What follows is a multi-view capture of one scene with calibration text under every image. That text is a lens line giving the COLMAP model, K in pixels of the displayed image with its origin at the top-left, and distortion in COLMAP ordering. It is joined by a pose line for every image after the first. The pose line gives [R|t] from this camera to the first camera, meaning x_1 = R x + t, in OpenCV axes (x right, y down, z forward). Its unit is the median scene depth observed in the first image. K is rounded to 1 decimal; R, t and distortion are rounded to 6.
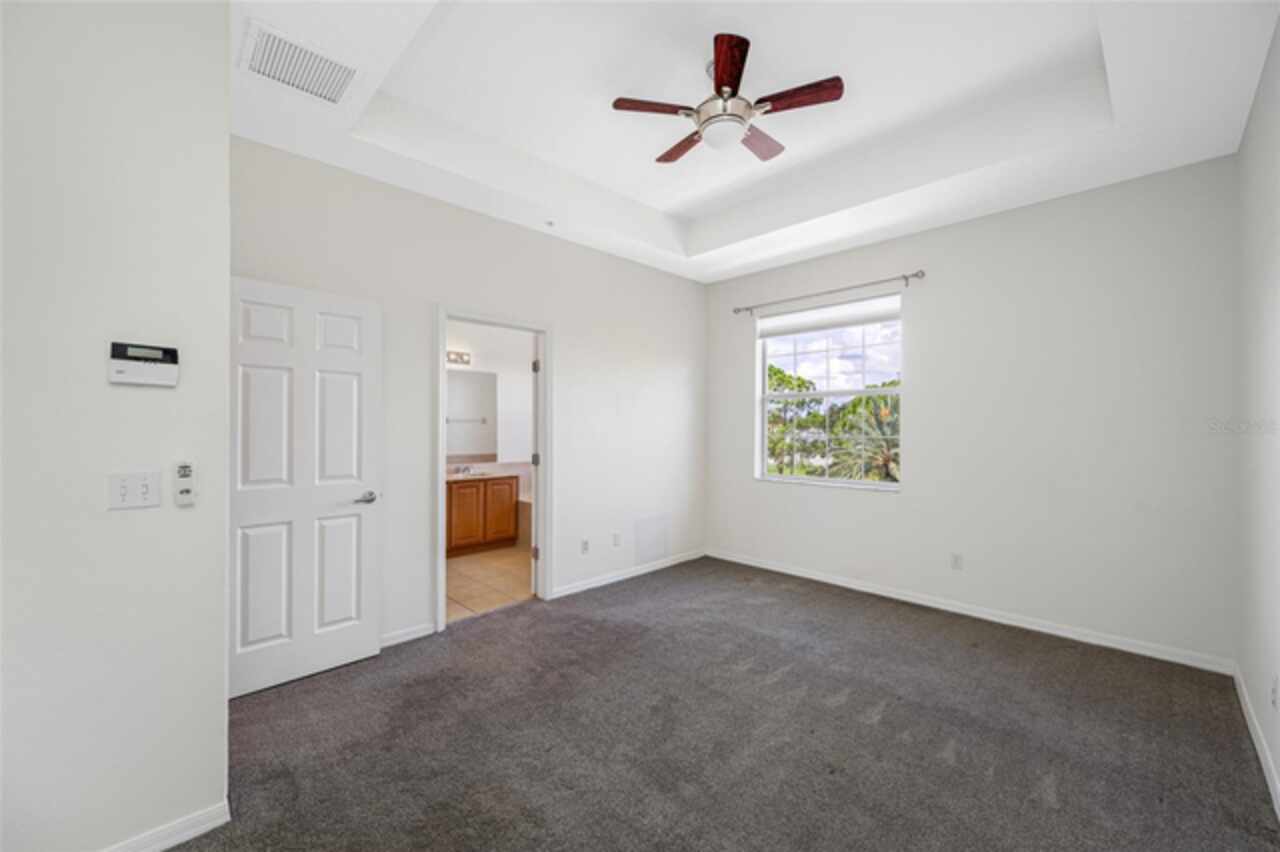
lens RADIAL K [[503.0, 0, 642.7], [0, 503.0, 423.3], [0, 0, 1]] dist [0.001977, 0.000012]
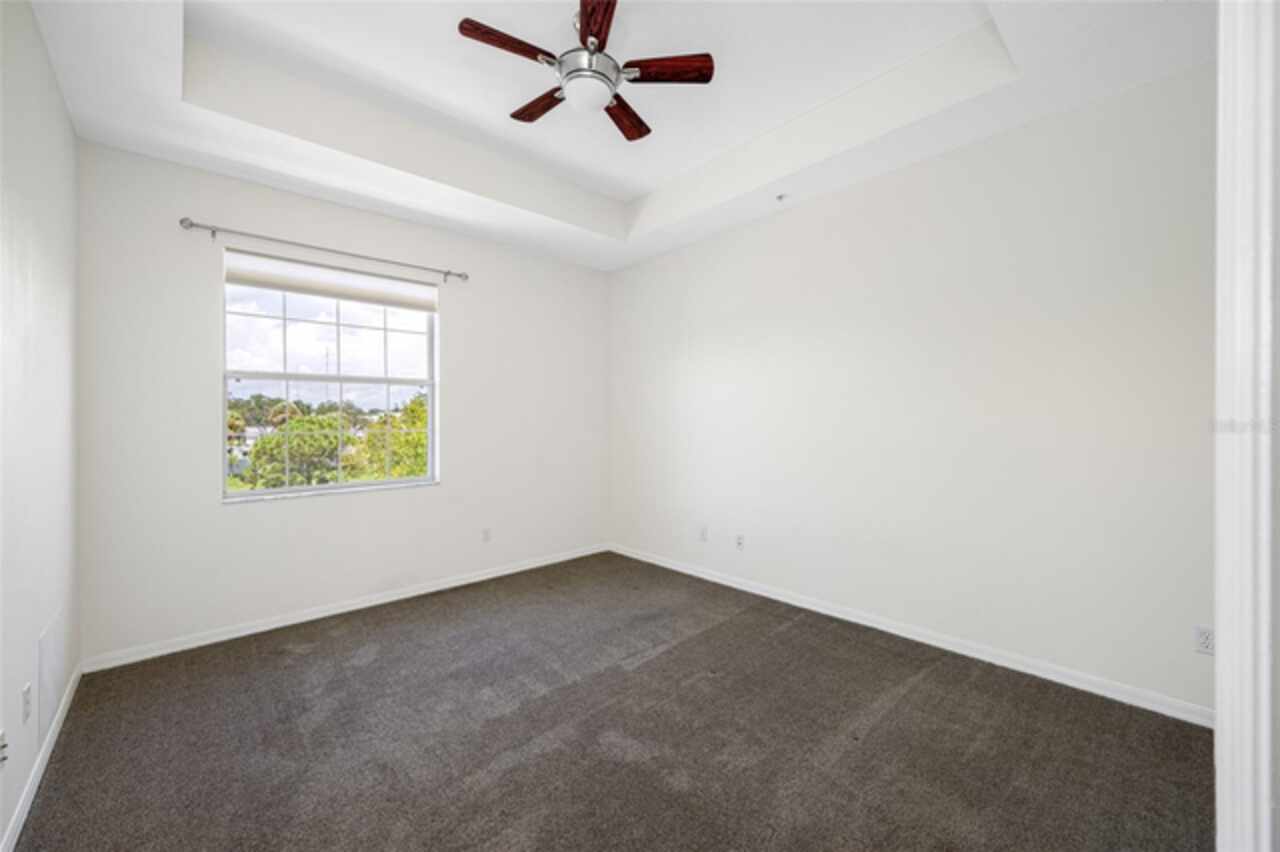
lens RADIAL K [[503.0, 0, 642.7], [0, 503.0, 423.3], [0, 0, 1]] dist [0.001977, 0.000012]
pose [[0.041223, -0.006501, 0.999129, -0.496102], [0.000921, 0.999979, 0.006468, 0.009130], [-0.999150, 0.000653, 0.041229, 0.573400]]
